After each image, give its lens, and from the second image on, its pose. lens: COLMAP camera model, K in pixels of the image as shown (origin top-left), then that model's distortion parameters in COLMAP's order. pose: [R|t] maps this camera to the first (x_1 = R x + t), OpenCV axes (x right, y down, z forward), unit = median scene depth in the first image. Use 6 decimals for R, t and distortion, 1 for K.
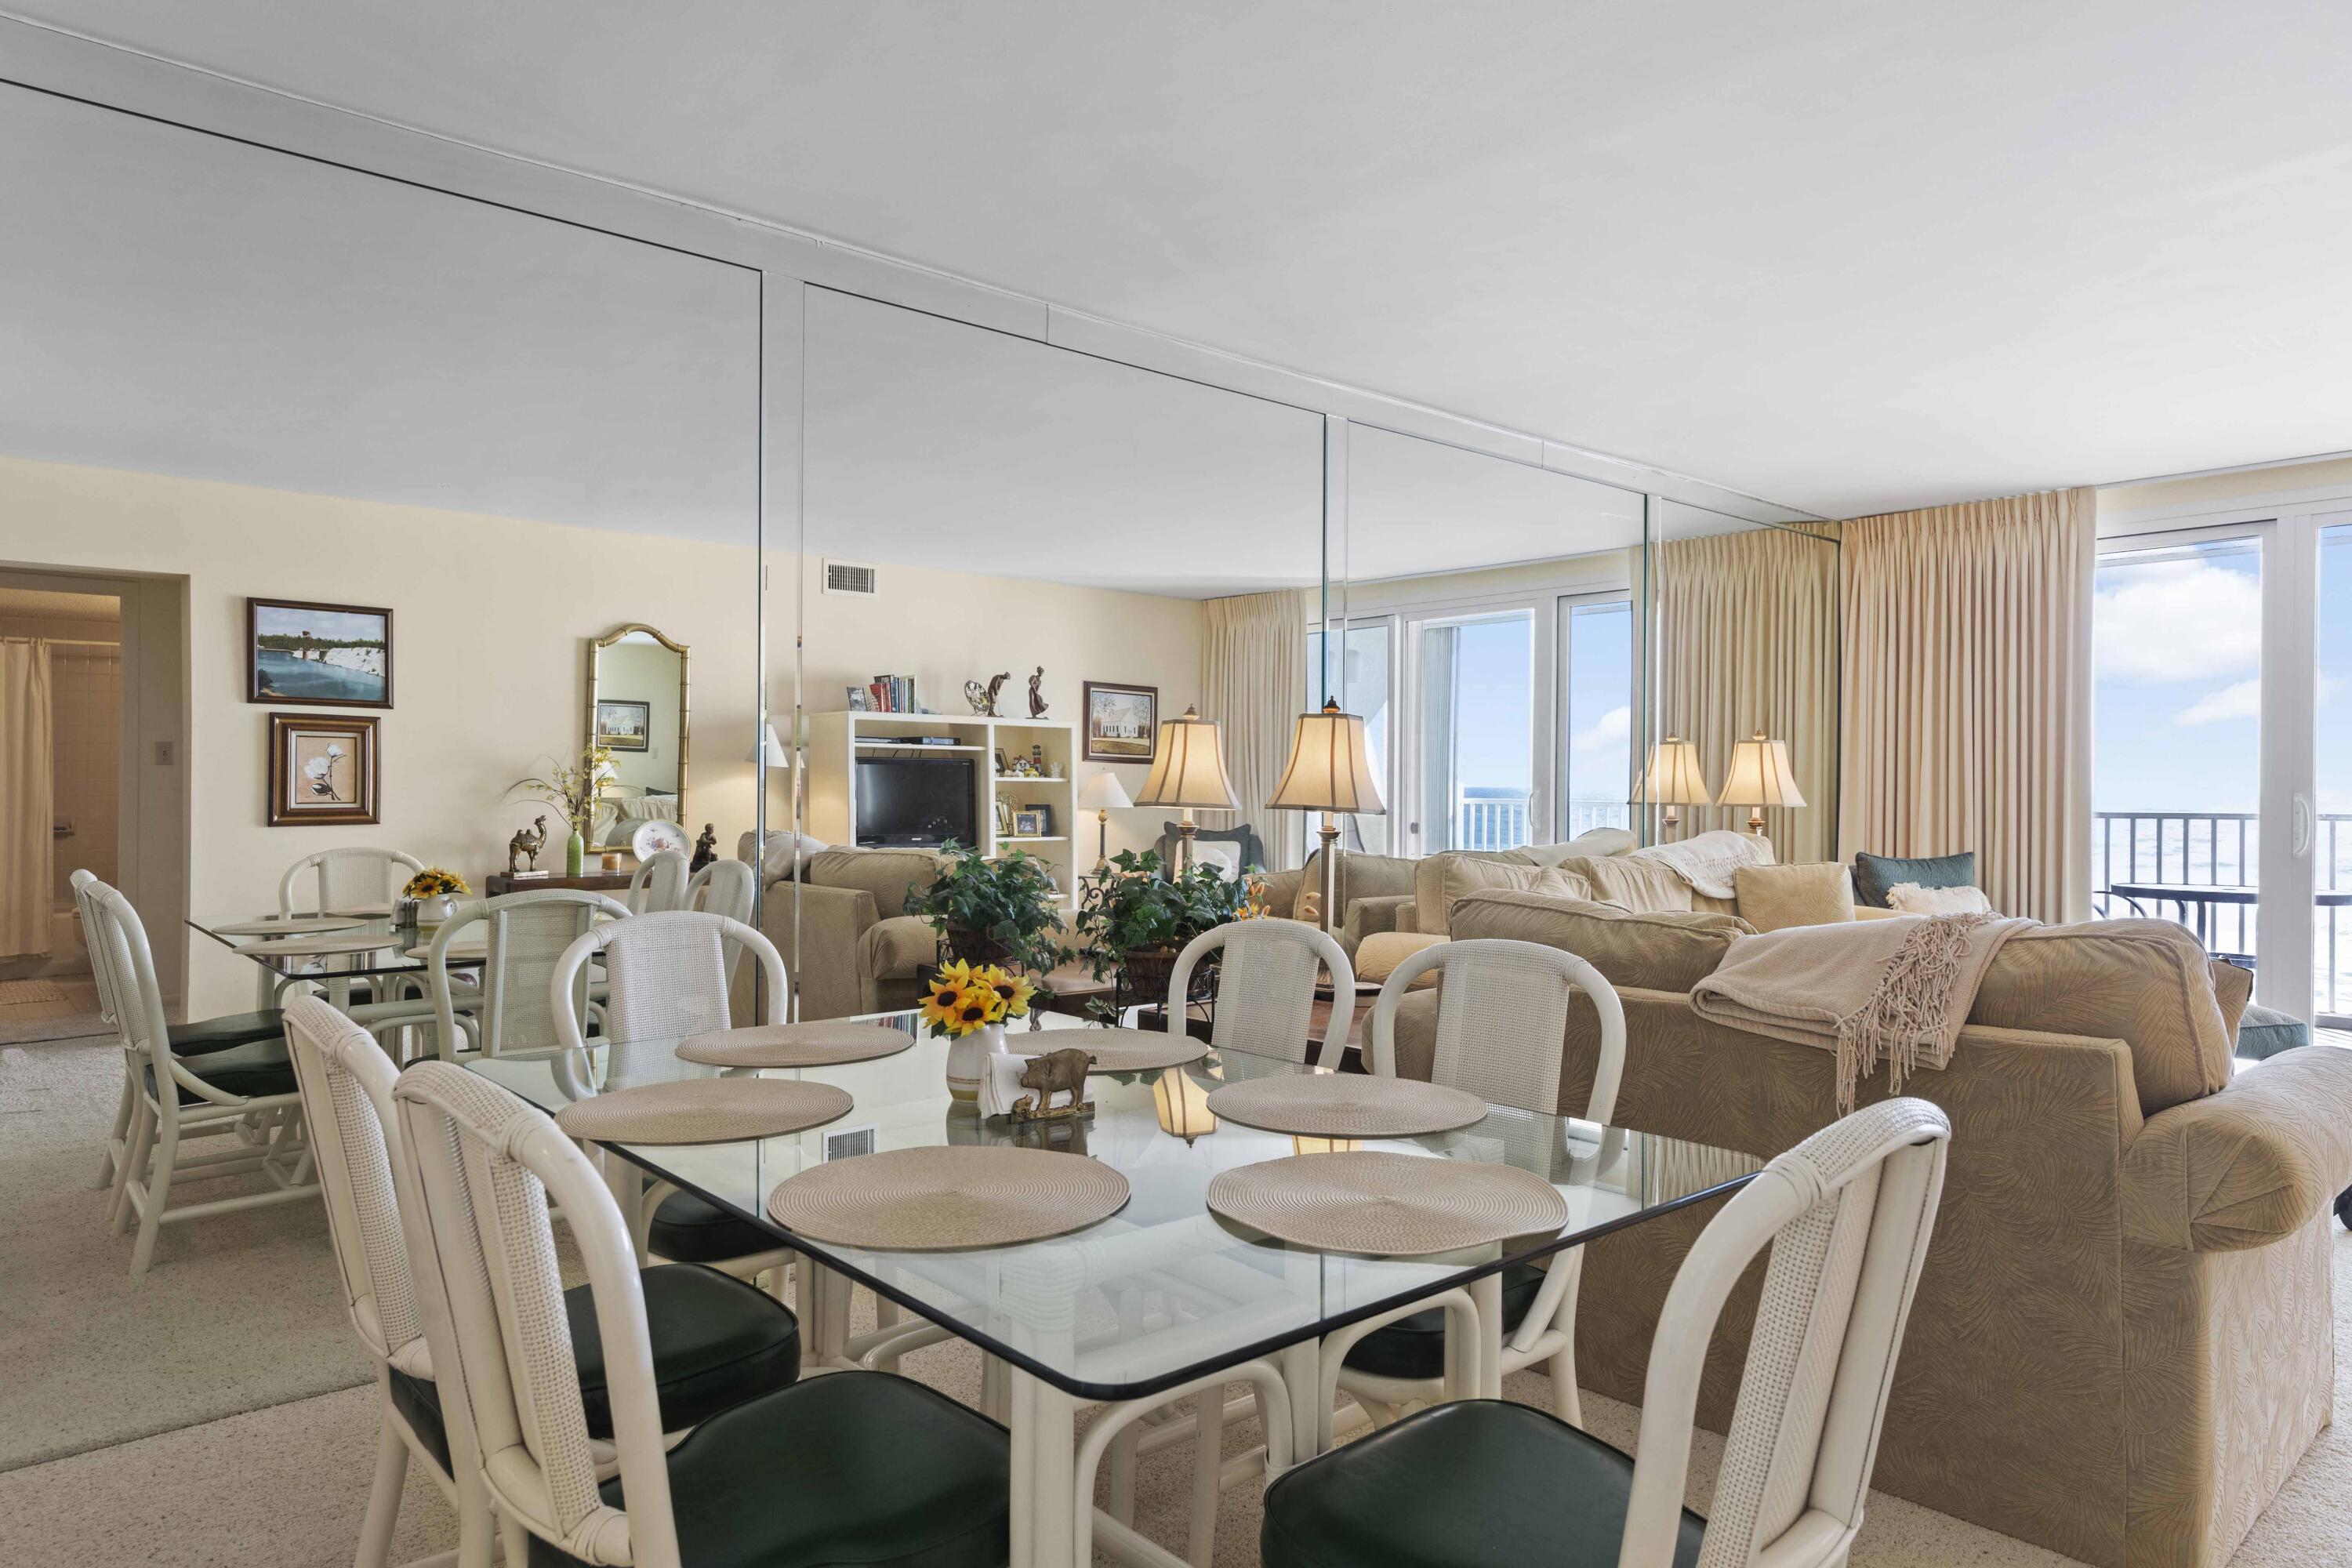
lens RADIAL K [[1466.0, 0, 1119.3], [0, 1466.0, 785.4], [0, 0, 1]] dist [-0.004492, 0.000706]
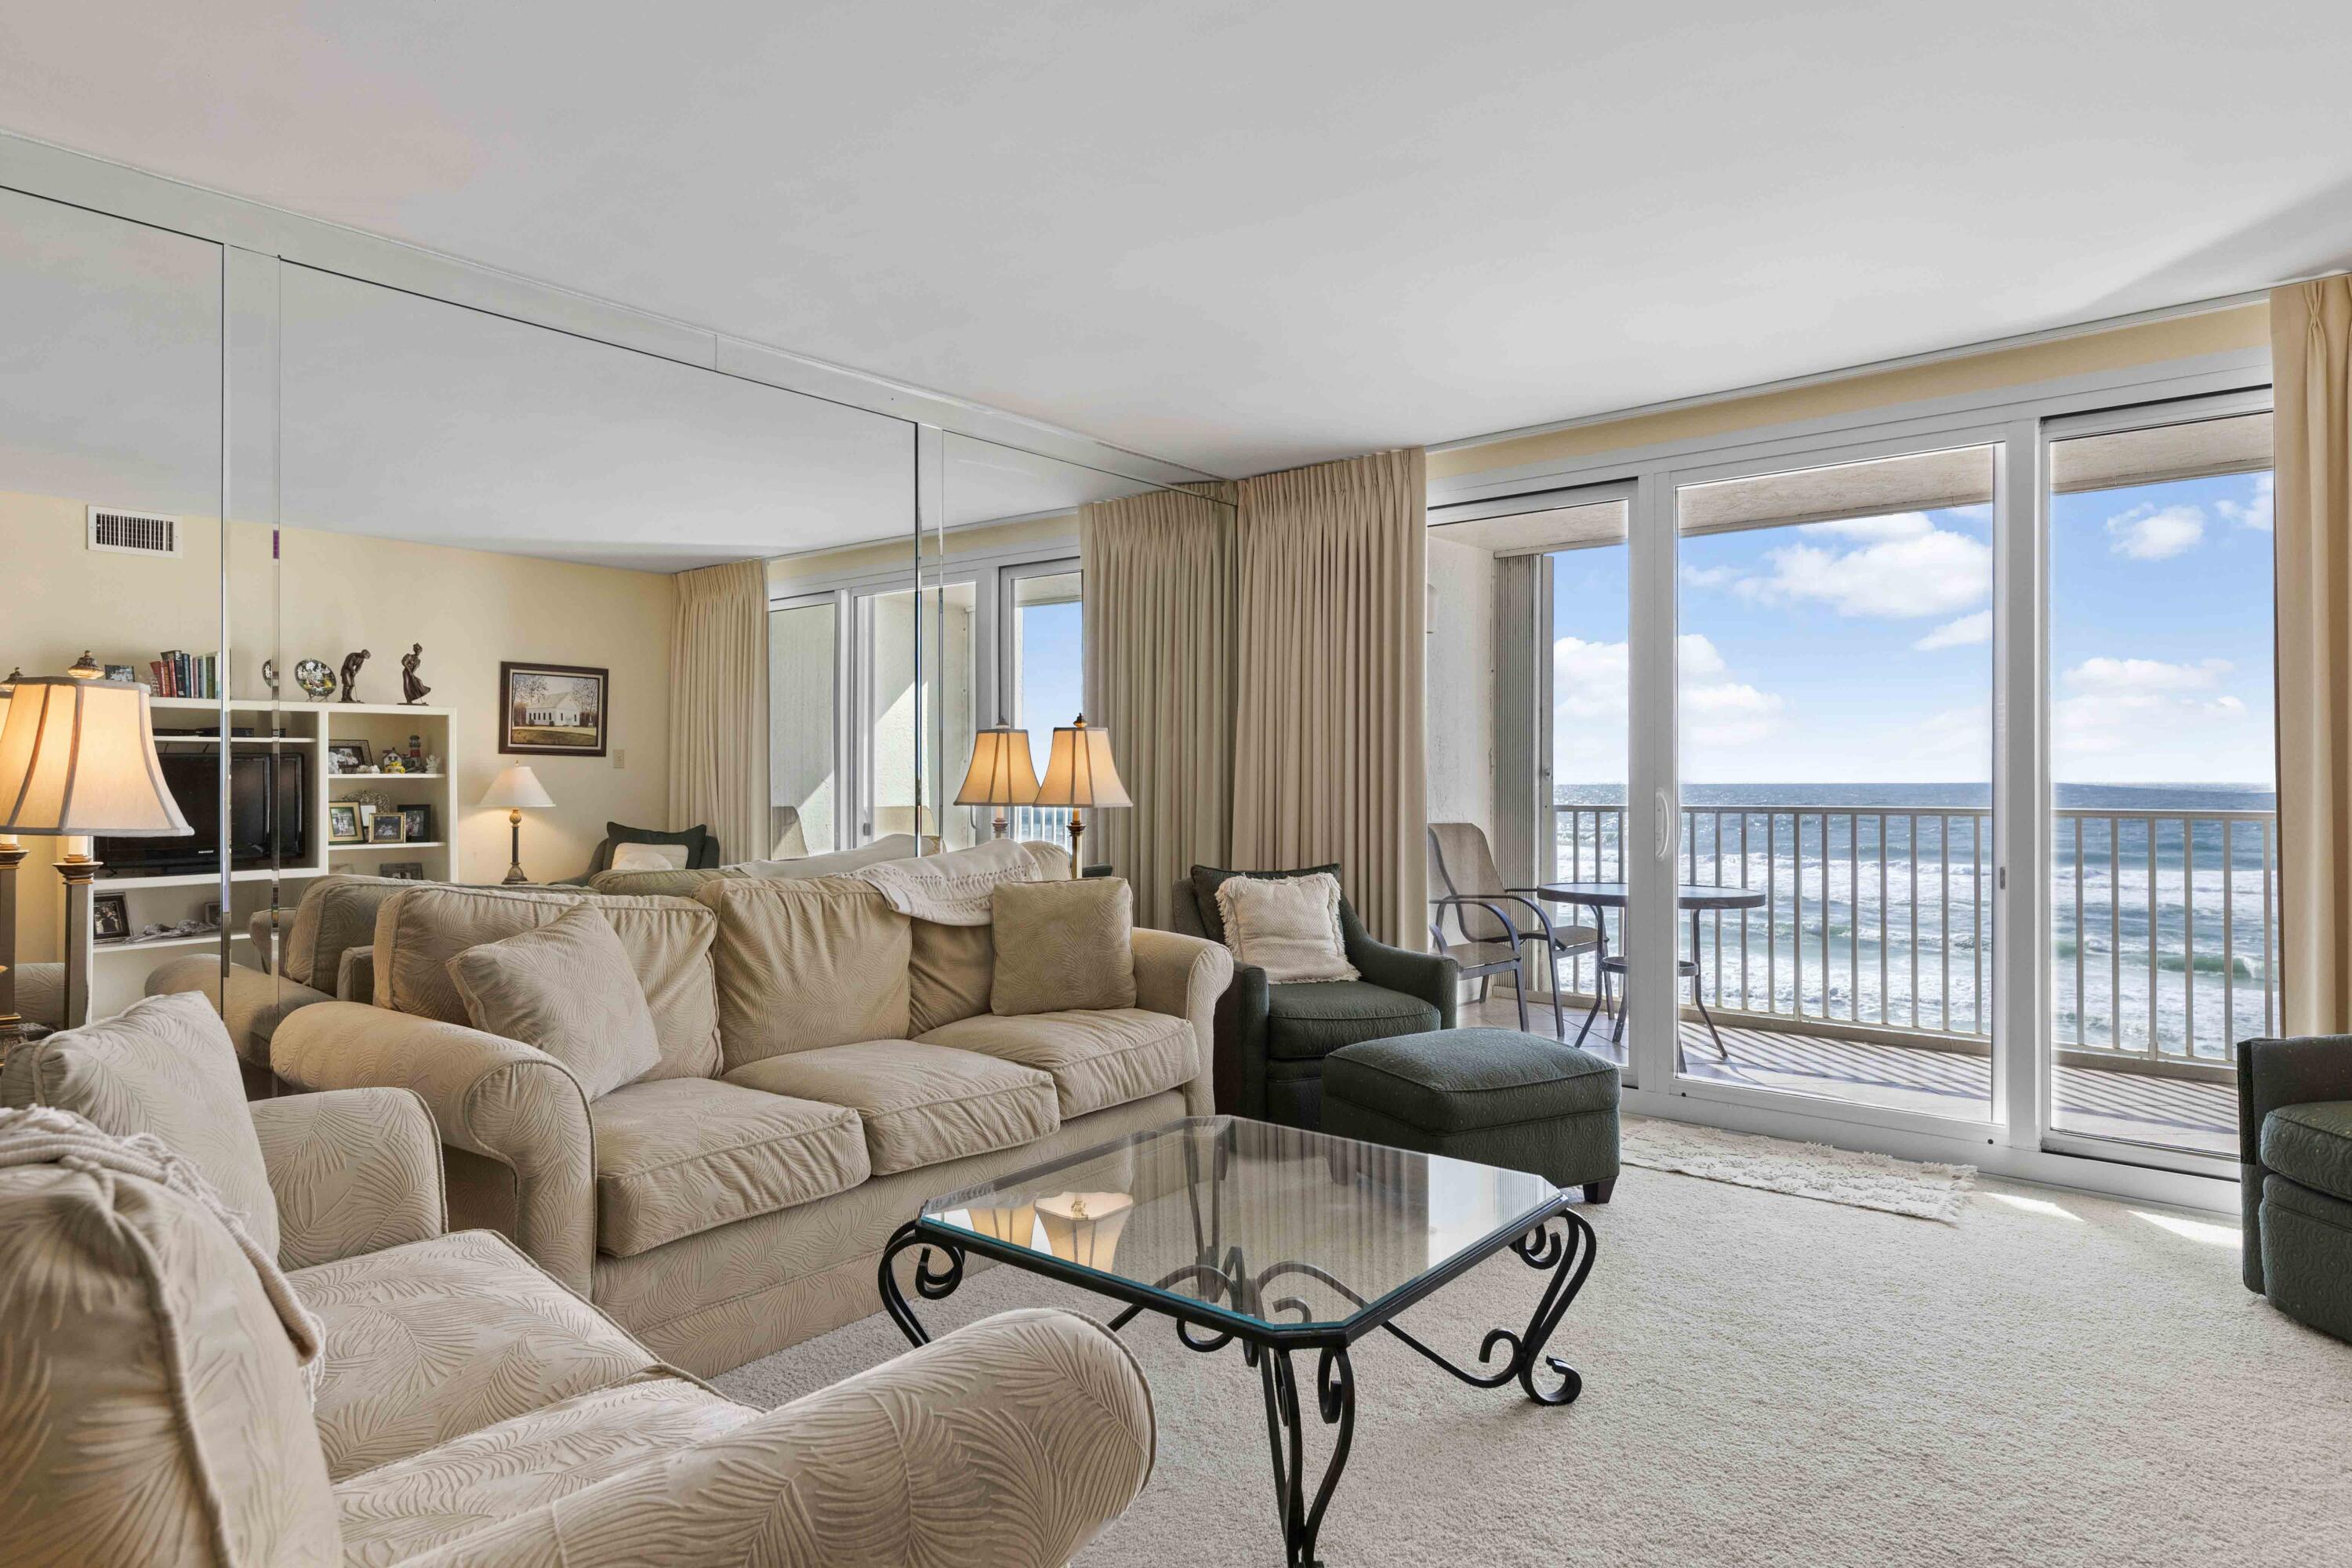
lens RADIAL K [[1328.7, 0, 1171.7], [0, 1328.7, 765.4], [0, 0, 1]] dist [-0.001160, -0.000856]
pose [[0.984320, -0.007474, 0.176231, 0.316580], [0.008112, 0.999963, -0.002902, -0.005509], [-0.176203, 0.004286, 0.984345, 0.215504]]
